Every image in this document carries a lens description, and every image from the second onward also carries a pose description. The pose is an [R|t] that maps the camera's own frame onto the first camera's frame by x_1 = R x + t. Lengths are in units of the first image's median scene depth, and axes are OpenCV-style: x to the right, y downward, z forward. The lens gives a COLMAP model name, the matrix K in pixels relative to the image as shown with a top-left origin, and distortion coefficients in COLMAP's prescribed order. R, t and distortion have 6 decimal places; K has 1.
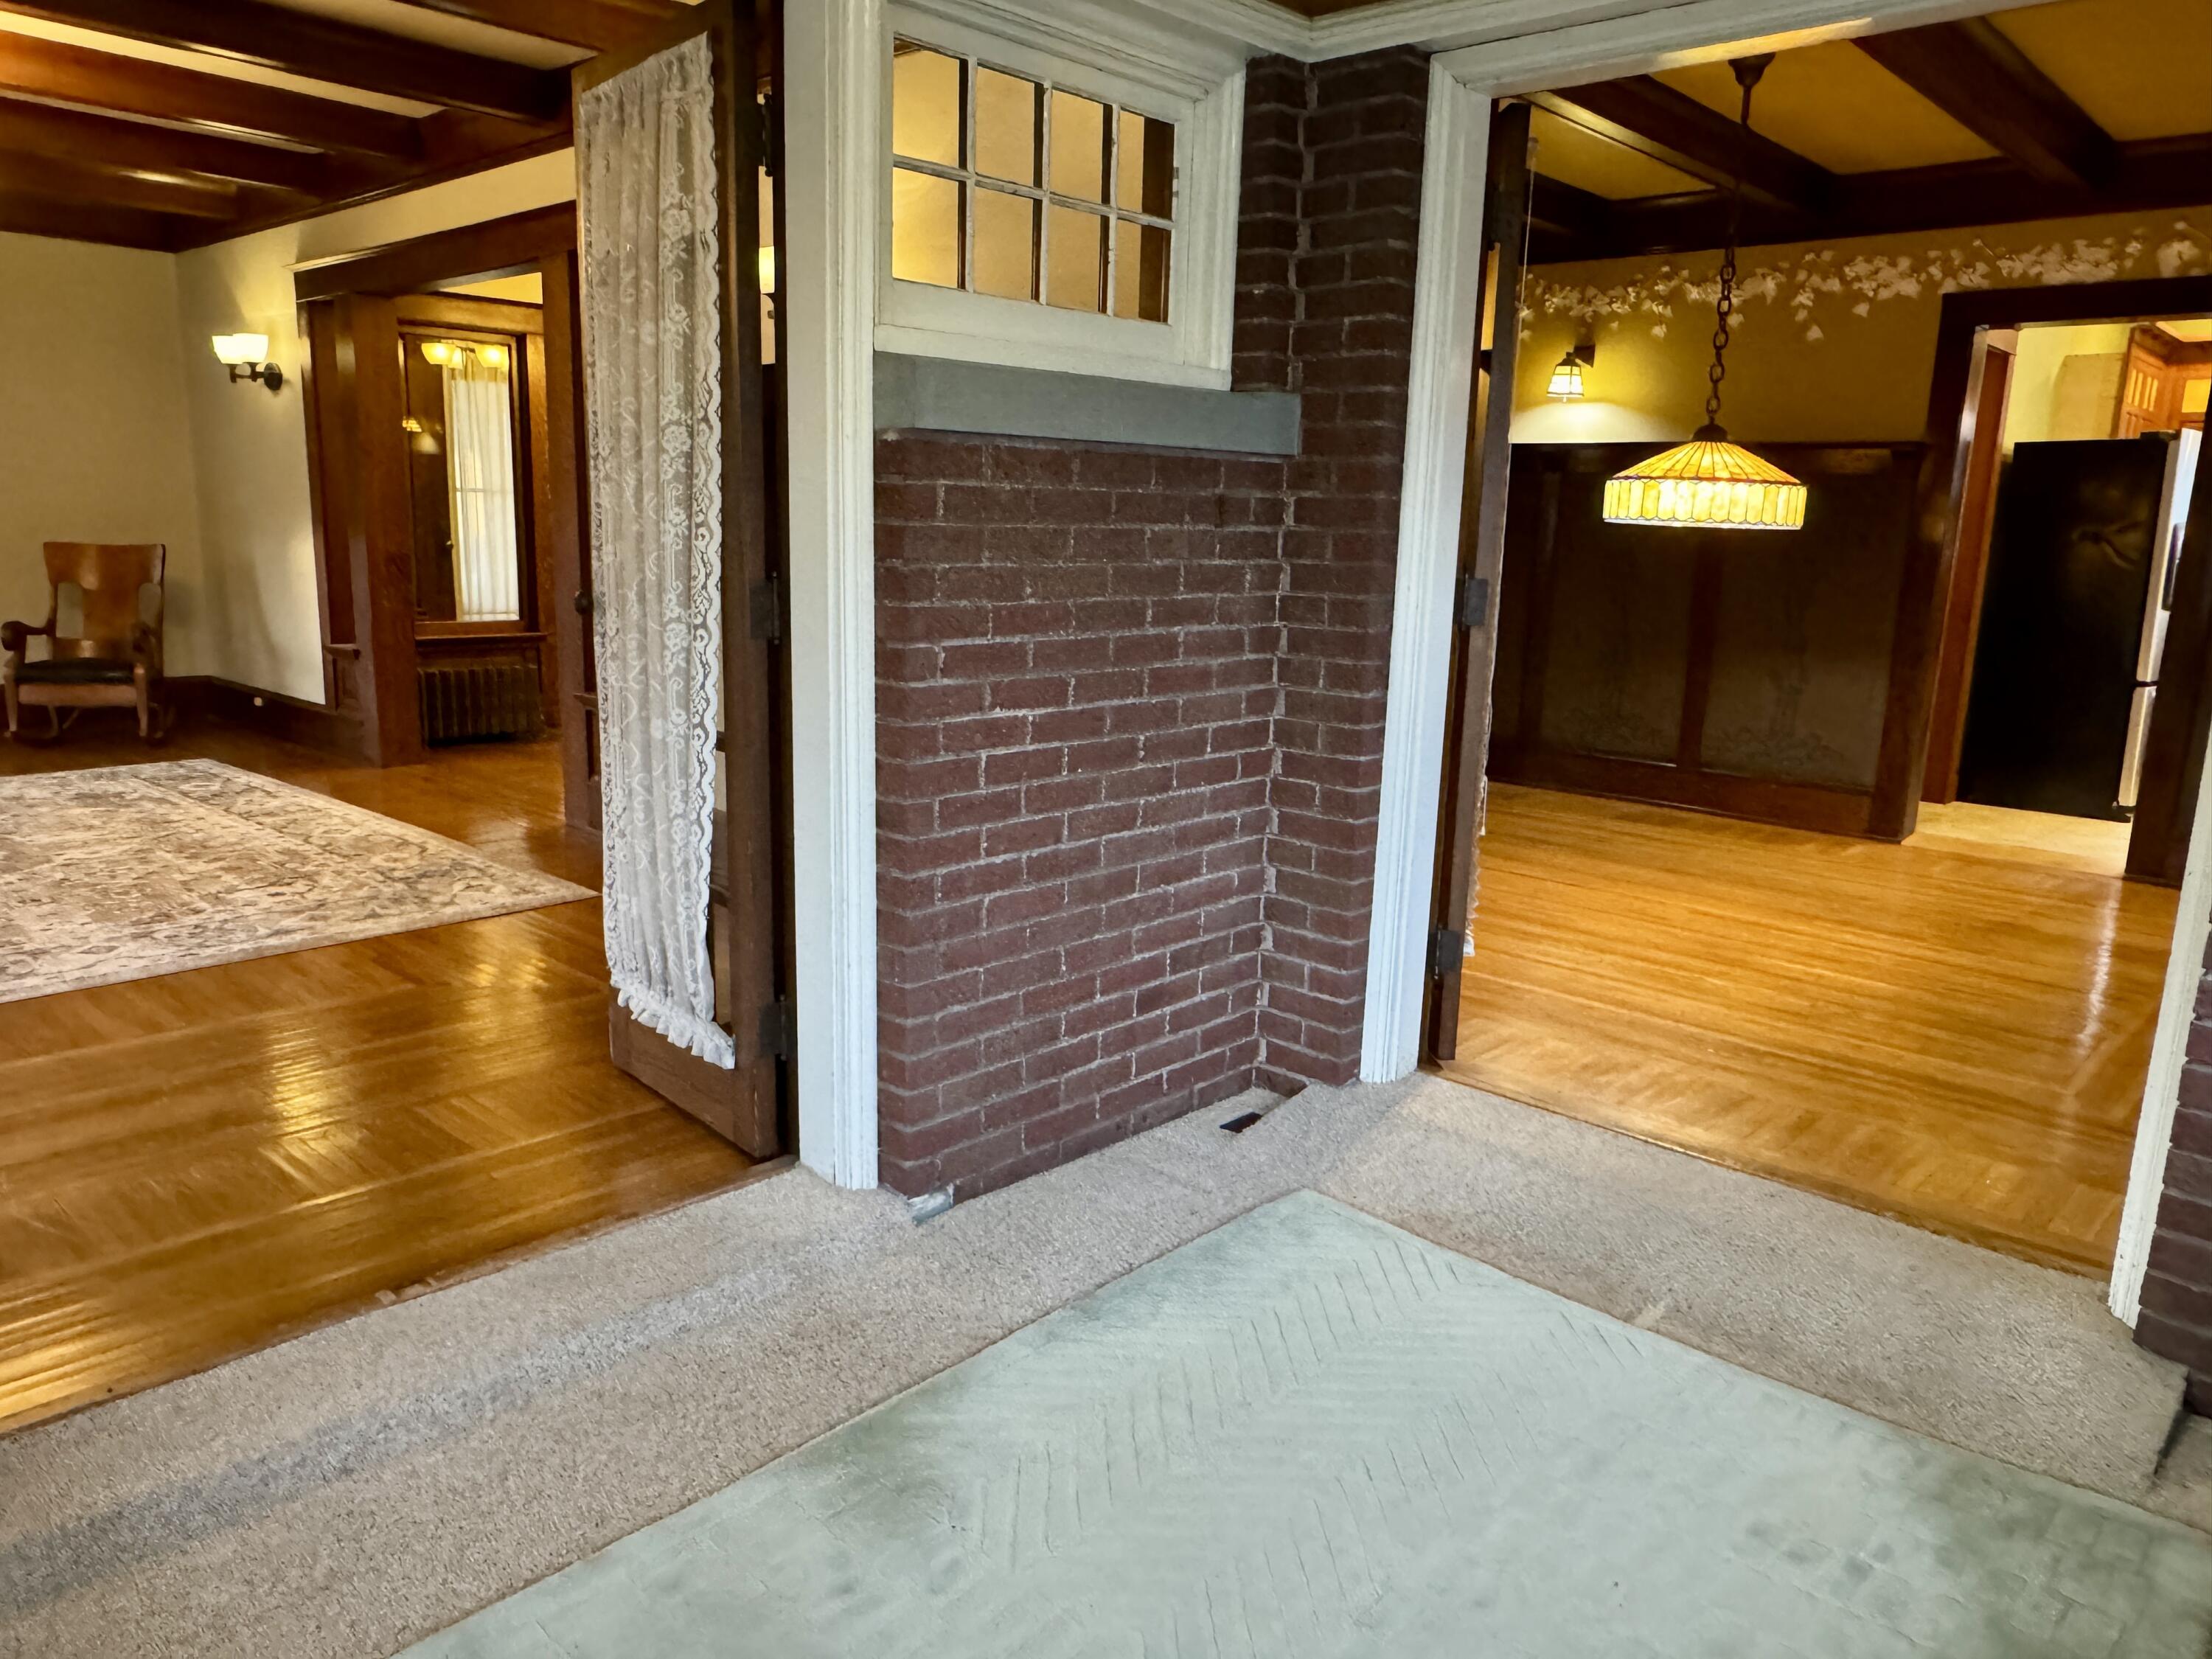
lens RADIAL K [[1560.5, 0, 1094.1], [0, 1560.5, 821.2], [0, 0, 1]] dist [0.035957, -0.033686]
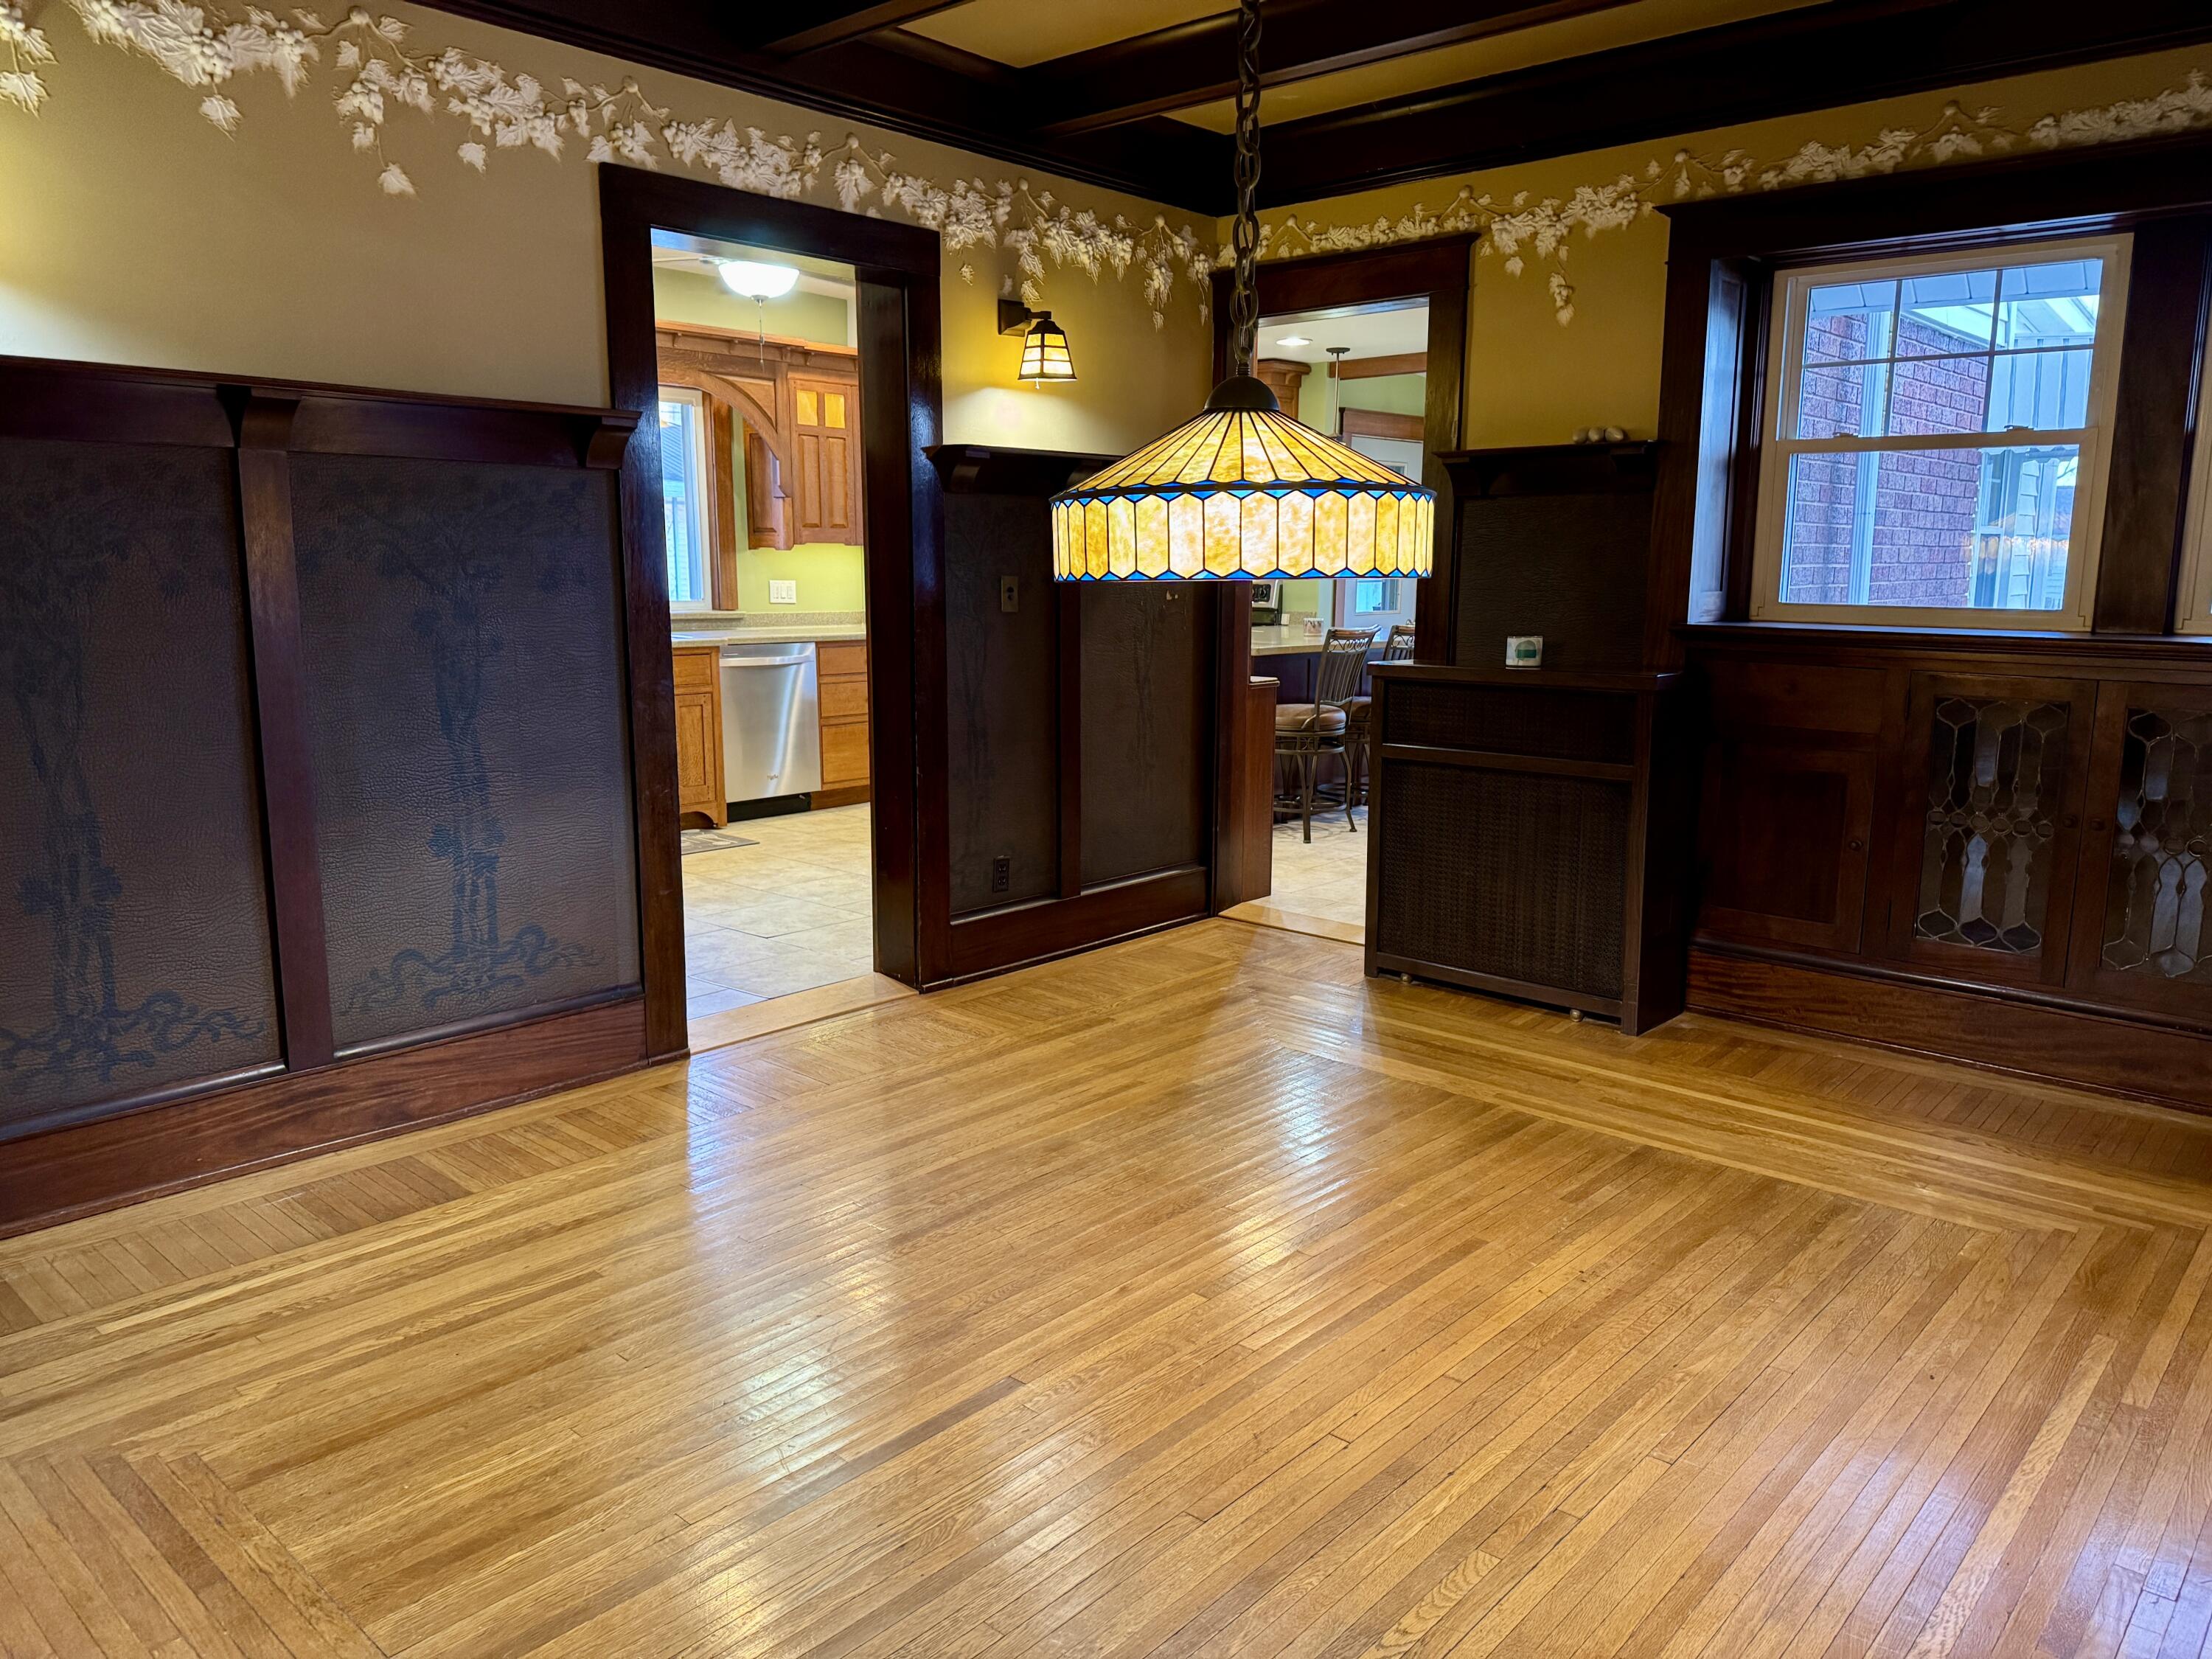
lens RADIAL K [[1560.5, 0, 1139.4], [0, 1560.5, 808.1], [0, 0, 1]] dist [0.035957, -0.033686]
pose [[-0.030051, -0.194404, 0.980461, -0.086889], [0.185891, 0.962705, 0.196581, -0.169788], [-0.982111, 0.188167, 0.007208, 0.794543]]
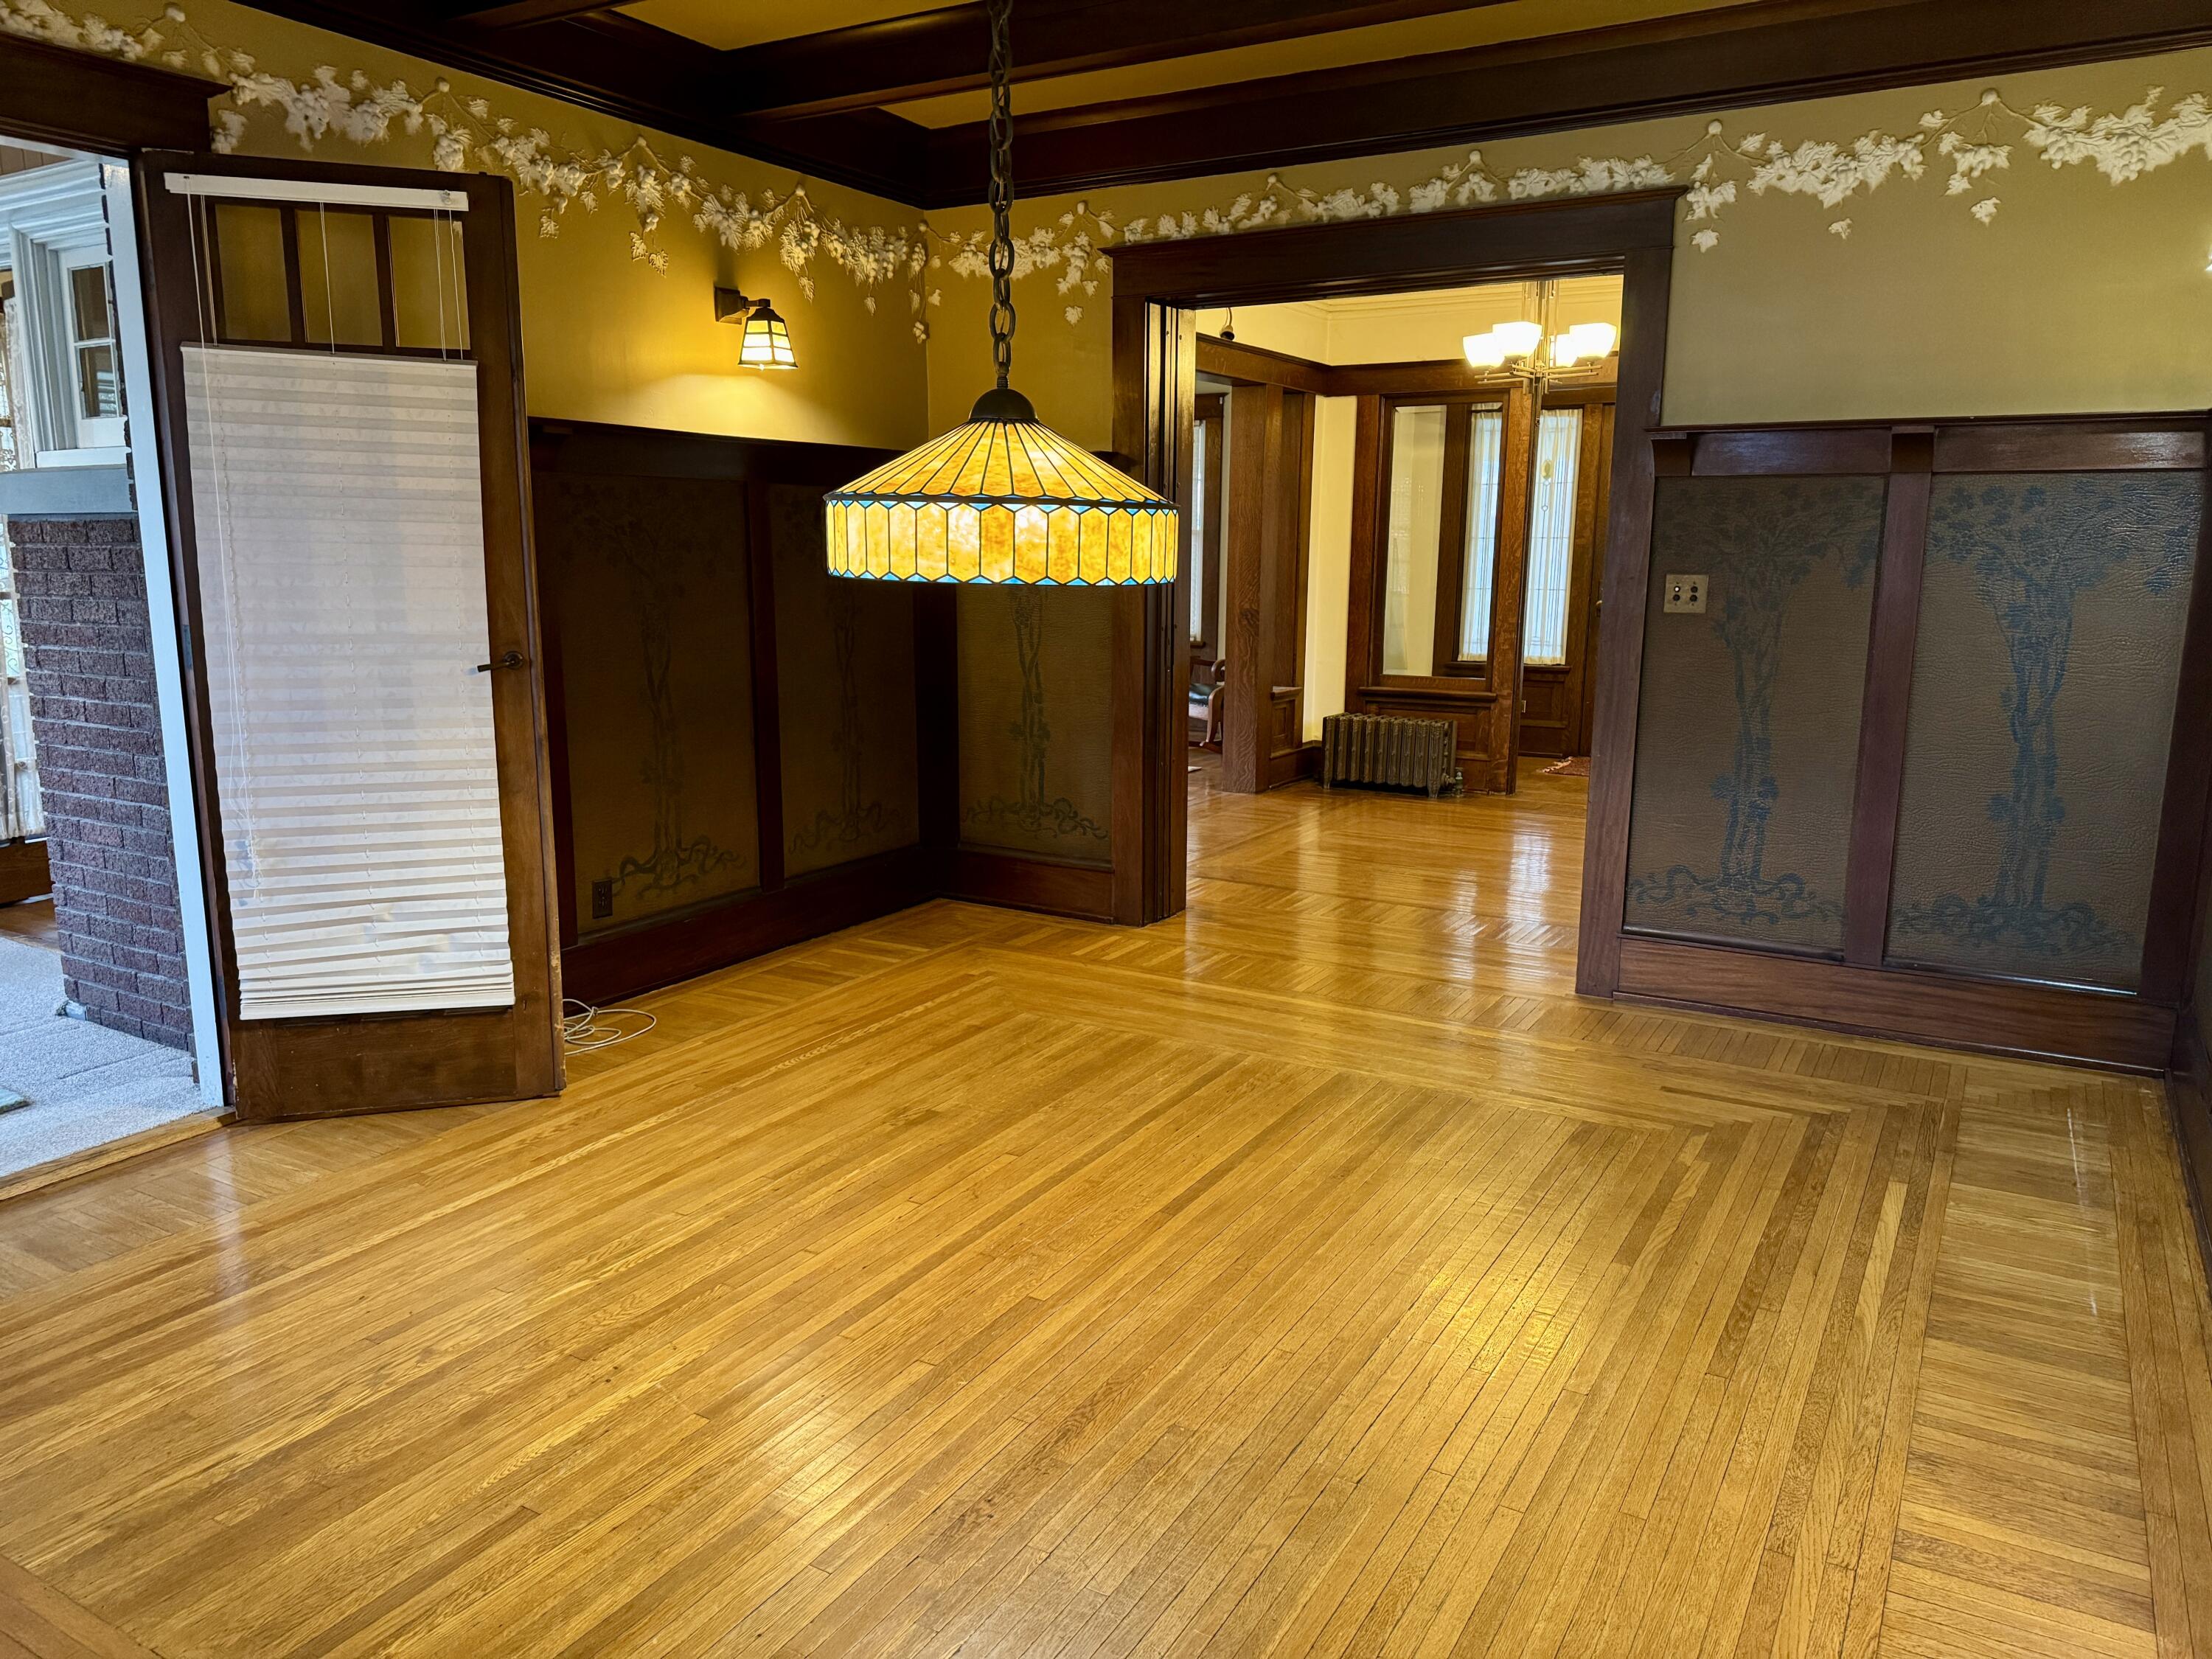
lens RADIAL K [[1560.5, 0, 1115.7], [0, 1560.5, 832.4], [0, 0, 1]] dist [0.035957, -0.033686]
pose [[0.213037, 0.154774, -0.964707, 0.703345], [-0.189142, 0.975229, 0.114693, -0.131354], [0.958562, 0.158033, 0.237034, 0.705678]]
